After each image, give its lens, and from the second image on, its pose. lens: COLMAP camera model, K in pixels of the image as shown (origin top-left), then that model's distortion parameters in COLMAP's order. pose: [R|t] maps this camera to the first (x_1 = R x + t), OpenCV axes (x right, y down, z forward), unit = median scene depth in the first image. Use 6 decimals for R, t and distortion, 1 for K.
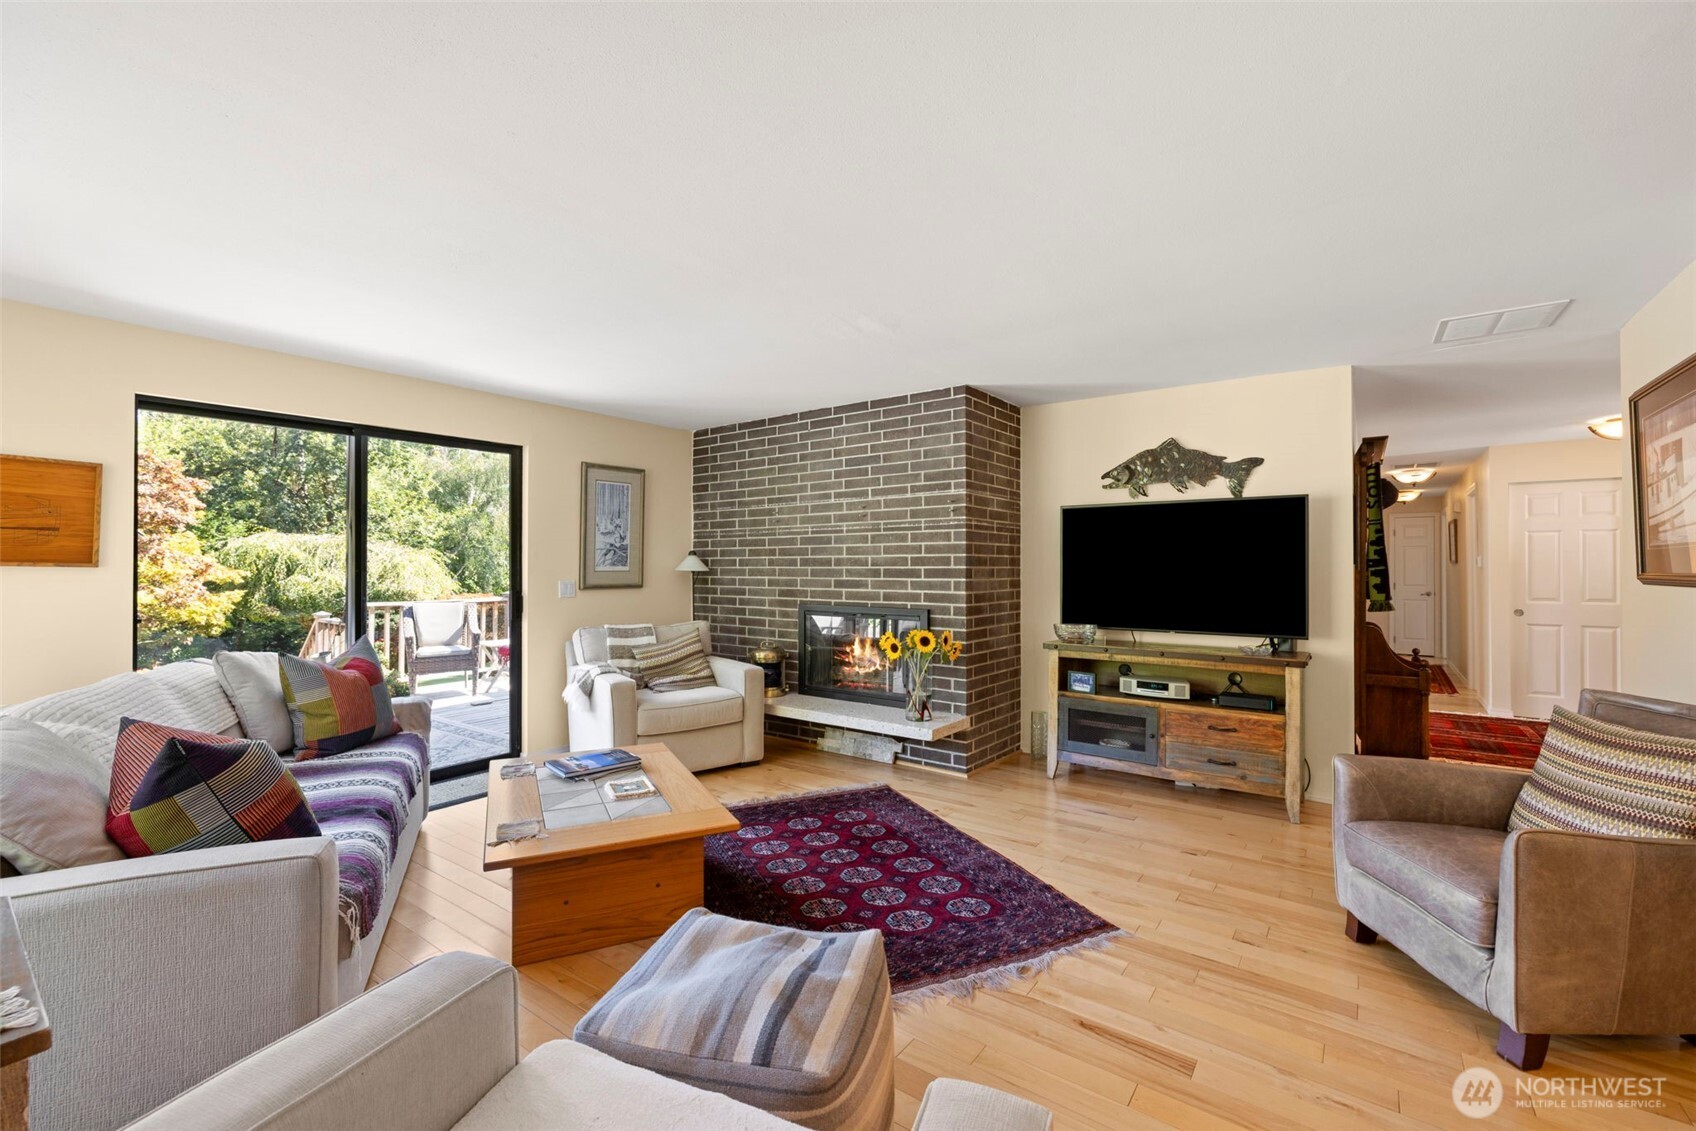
lens RADIAL K [[705.8, 0, 847.4], [0, 705.8, 562.9], [0, 0, 1]] dist [0.012791, 0.001895]
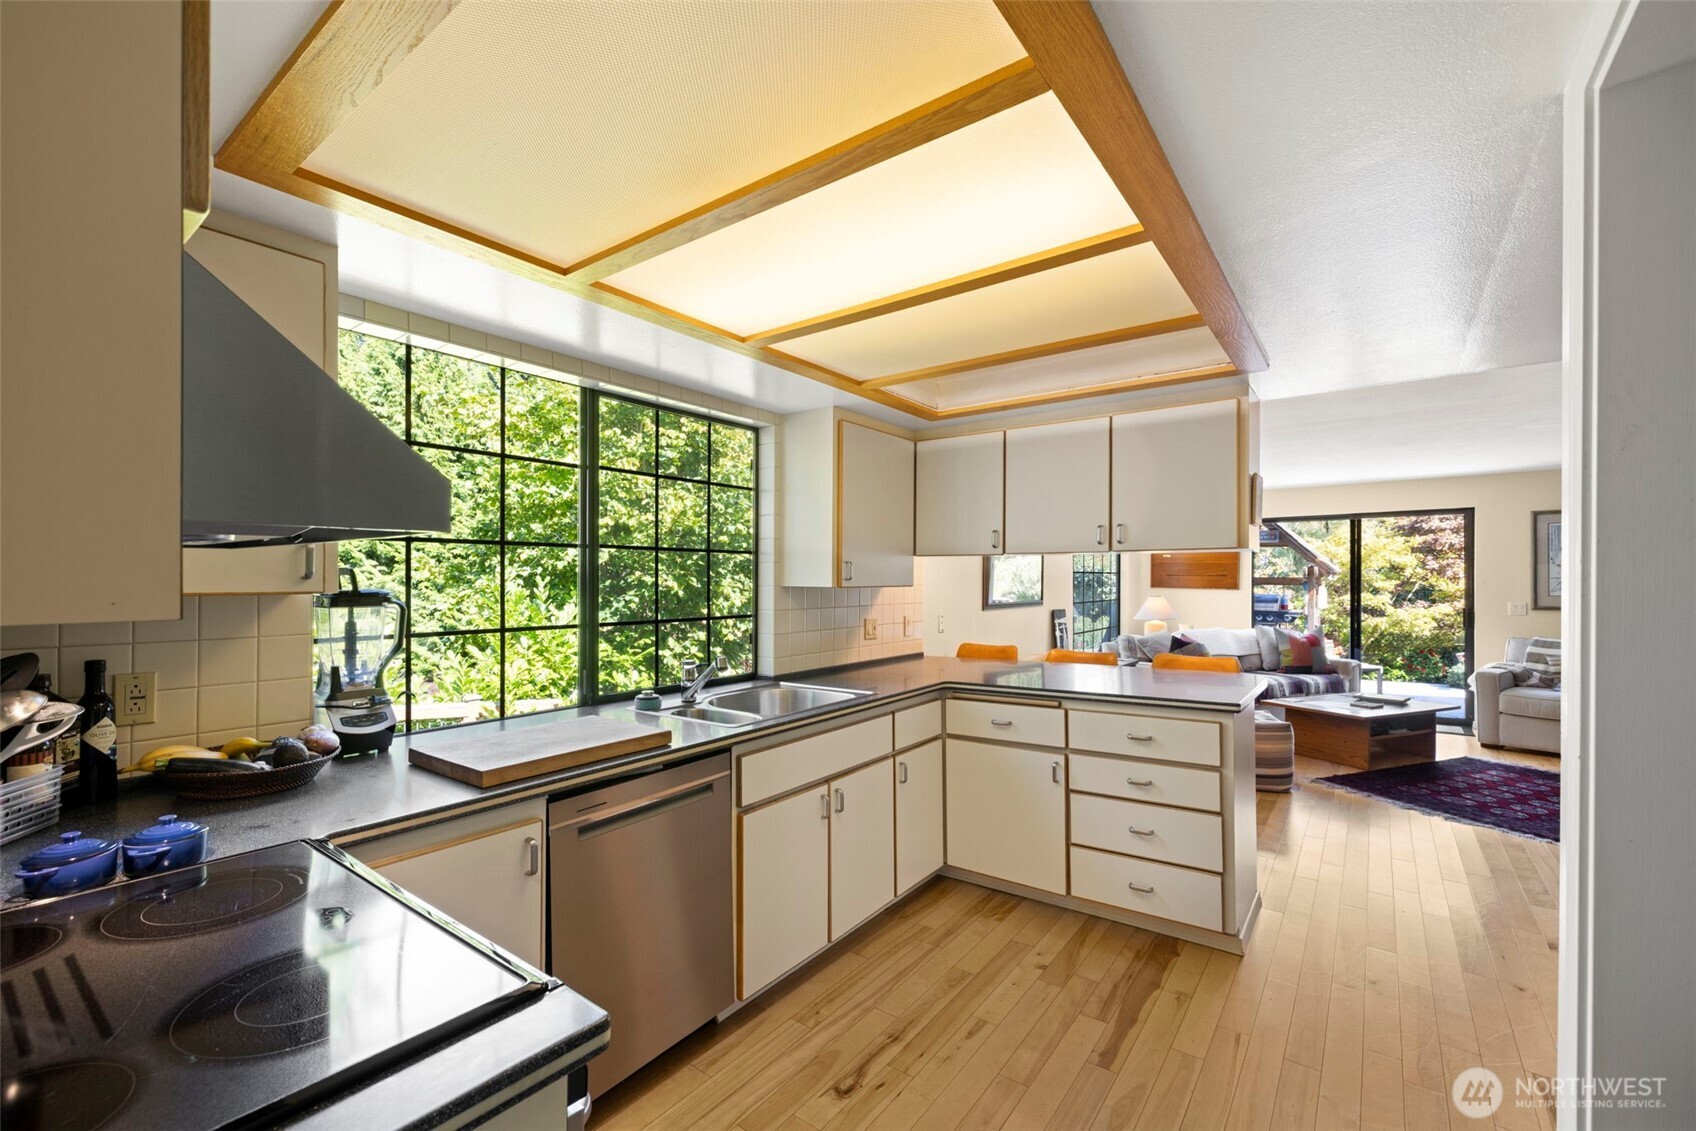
lens RADIAL K [[705.8, 0, 842.6], [0, 705.8, 576.8], [0, 0, 1]] dist [0.012791, 0.001895]
pose [[-0.015360, -0.005070, -0.999869, 1.205696], [0.004176, 0.999978, -0.005135, -0.026416], [0.999873, -0.004254, -0.015339, -0.309799]]
